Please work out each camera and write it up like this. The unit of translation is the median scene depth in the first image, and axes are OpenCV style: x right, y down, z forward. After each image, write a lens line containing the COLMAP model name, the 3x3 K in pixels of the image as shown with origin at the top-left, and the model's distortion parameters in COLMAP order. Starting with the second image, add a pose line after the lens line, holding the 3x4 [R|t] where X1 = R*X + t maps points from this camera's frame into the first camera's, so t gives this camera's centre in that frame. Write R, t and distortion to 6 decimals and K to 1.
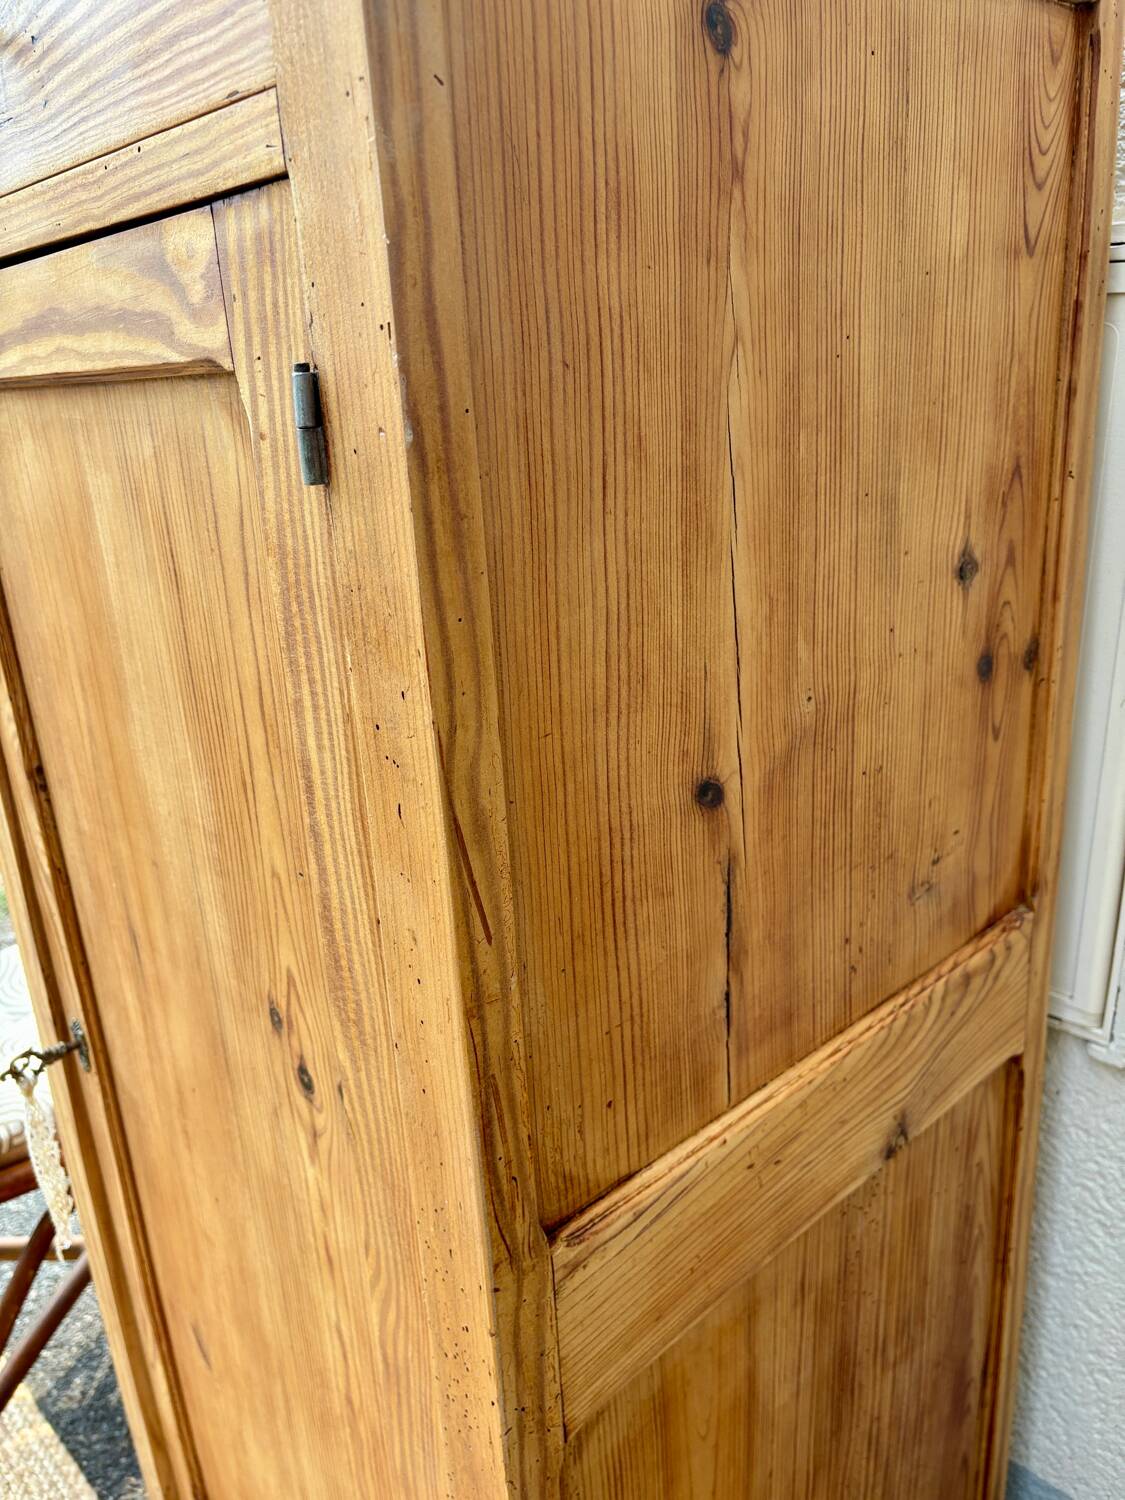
lens RADIAL K [[1130.1, 0, 577.2], [0, 1130.1, 746.1], [0, 0, 1]] dist [0.039358, -0.042556]
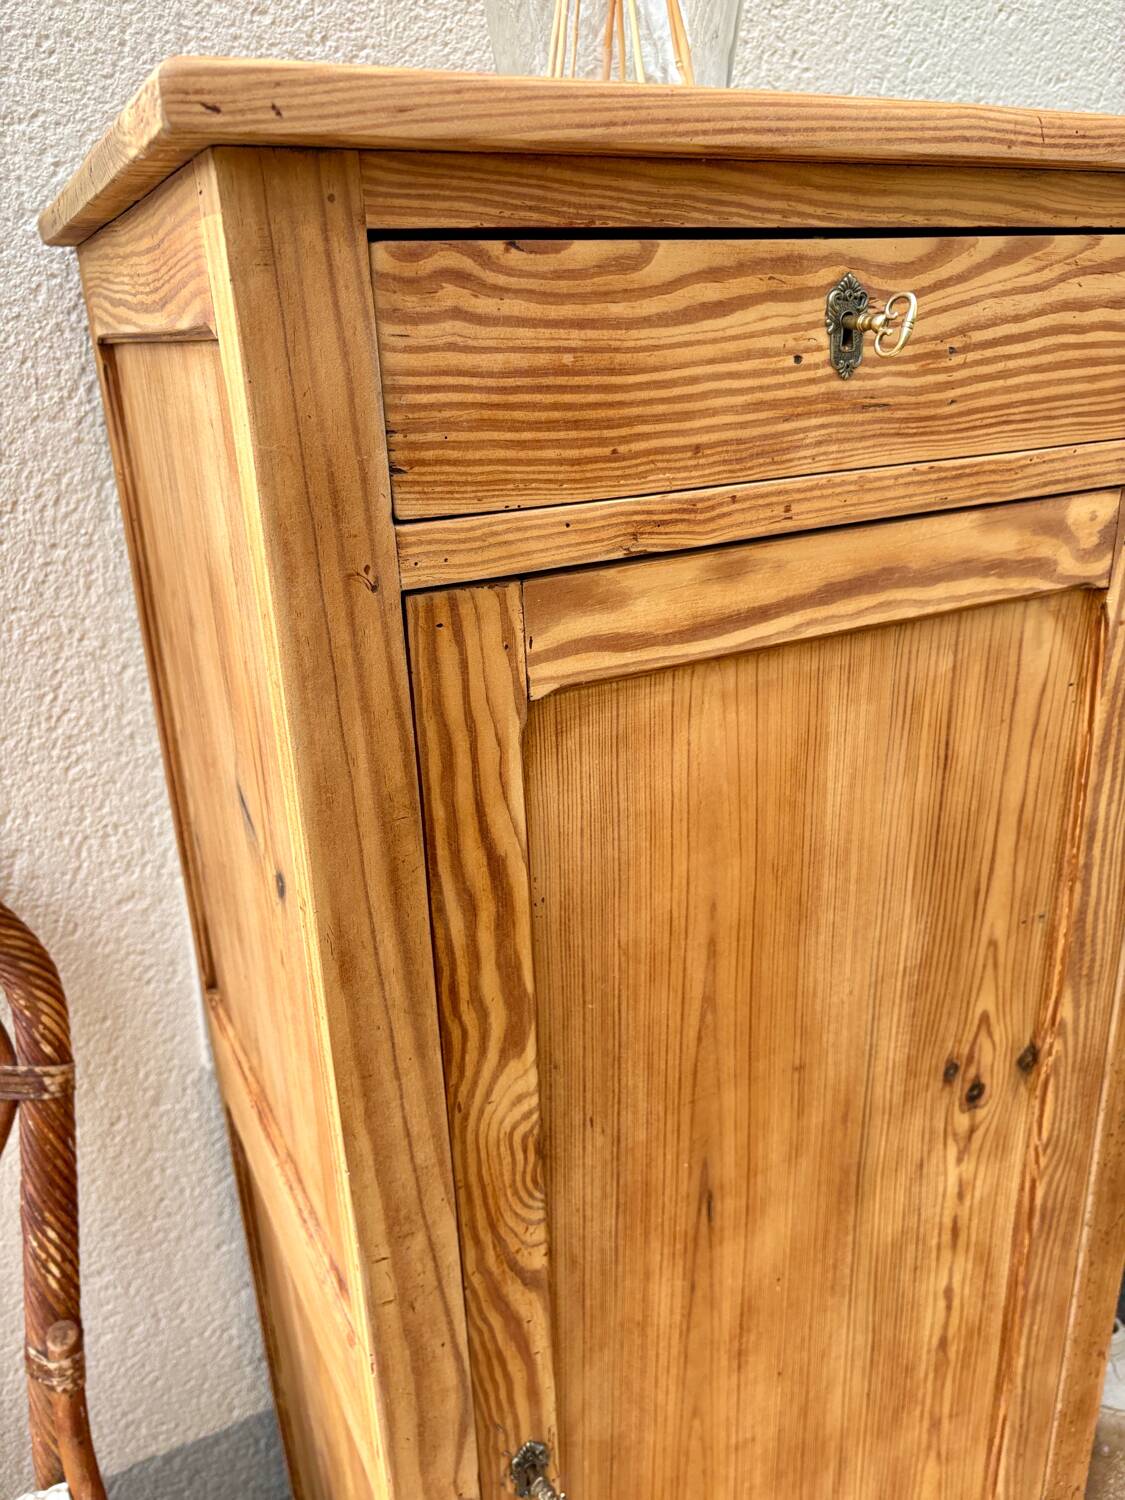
lens RADIAL K [[1130.1, 0, 565.7], [0, 1130.1, 739.0], [0, 0, 1]] dist [0.039358, -0.042556]
pose [[0.285549, -0.288858, 0.913796, -1.507888], [0.327141, 0.925603, 0.190363, -0.510165], [-0.900800, 0.244582, 0.358802, 0.876828]]
